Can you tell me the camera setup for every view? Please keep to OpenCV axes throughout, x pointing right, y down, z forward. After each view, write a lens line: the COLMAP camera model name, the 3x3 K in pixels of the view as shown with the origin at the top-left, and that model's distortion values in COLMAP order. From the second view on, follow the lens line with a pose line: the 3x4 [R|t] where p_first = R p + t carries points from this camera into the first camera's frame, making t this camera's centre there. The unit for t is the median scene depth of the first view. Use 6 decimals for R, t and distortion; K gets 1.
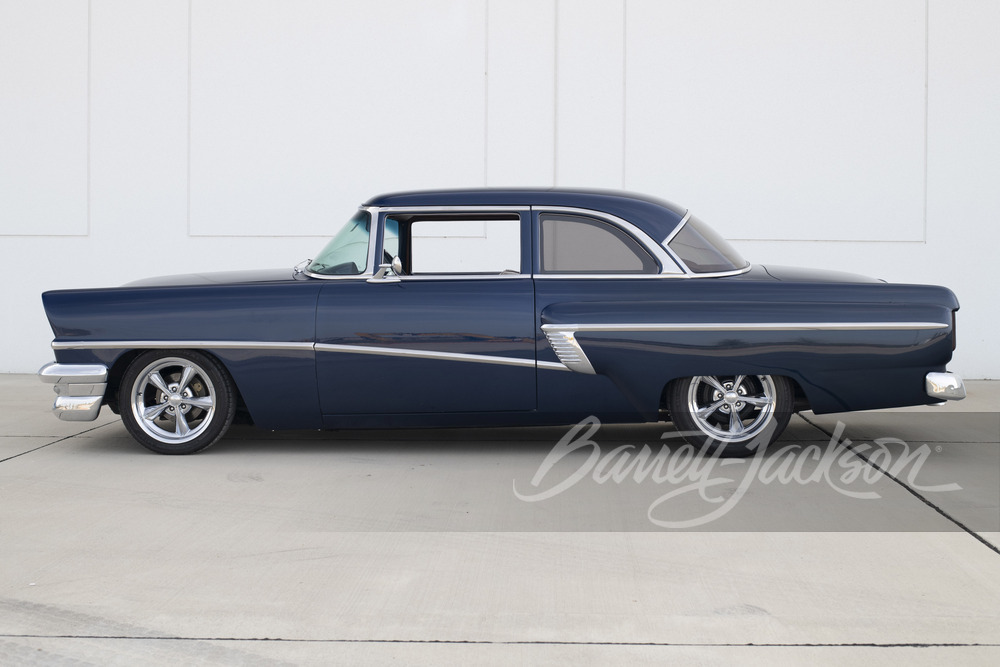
lens RADIAL K [[1464.5, 0, 484.5], [0, 1464.5, 327.8], [0, 0, 1]] dist [-0.089633, 0.000000]
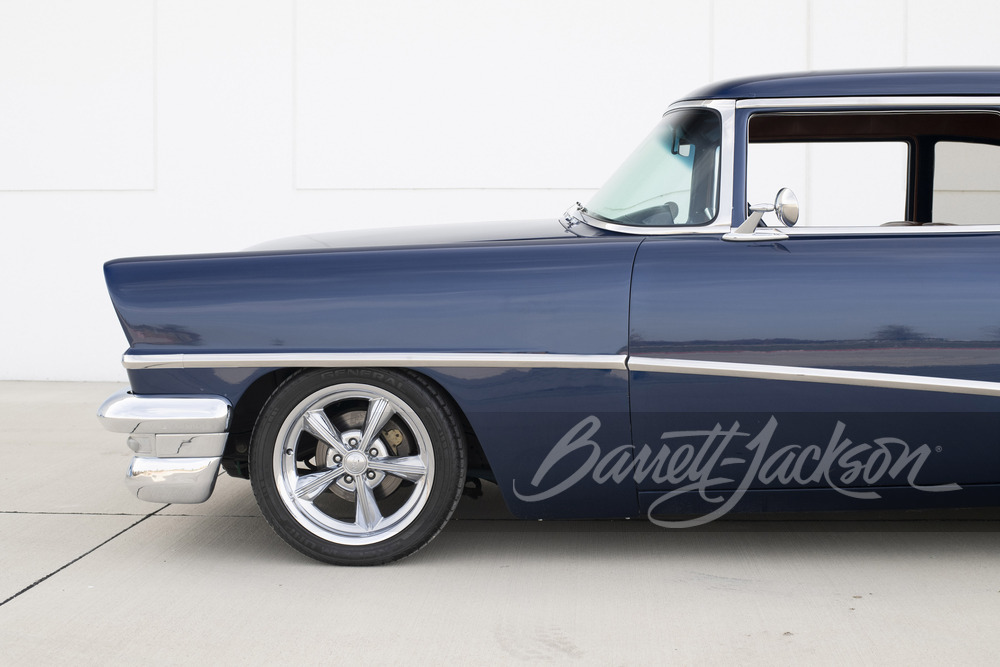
lens RADIAL K [[1464.5, 0, 463.8], [0, 1464.5, 351.6], [0, 0, 1]] dist [-0.089633, 0.000000]
pose [[0.999285, -0.001006, -0.037787, -0.152724], [0.002087, 0.999589, 0.028574, -0.006164], [0.037743, -0.028633, 0.998877, 0.471015]]
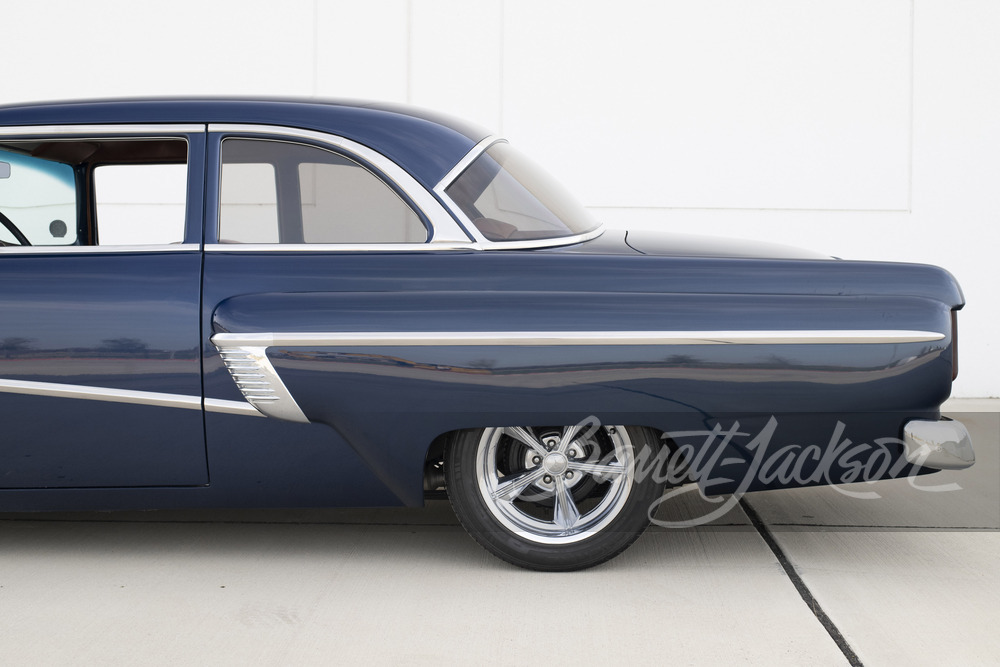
lens RADIAL K [[1464.5, 0, 507.5], [0, 1464.5, 339.0], [0, 0, 1]] dist [-0.089633, 0.000000]
pose [[0.999926, 0.001063, 0.012098, 0.142975], [-0.001188, 0.999946, 0.010368, -0.005937], [-0.012086, -0.010382, 0.999873, 0.437368]]
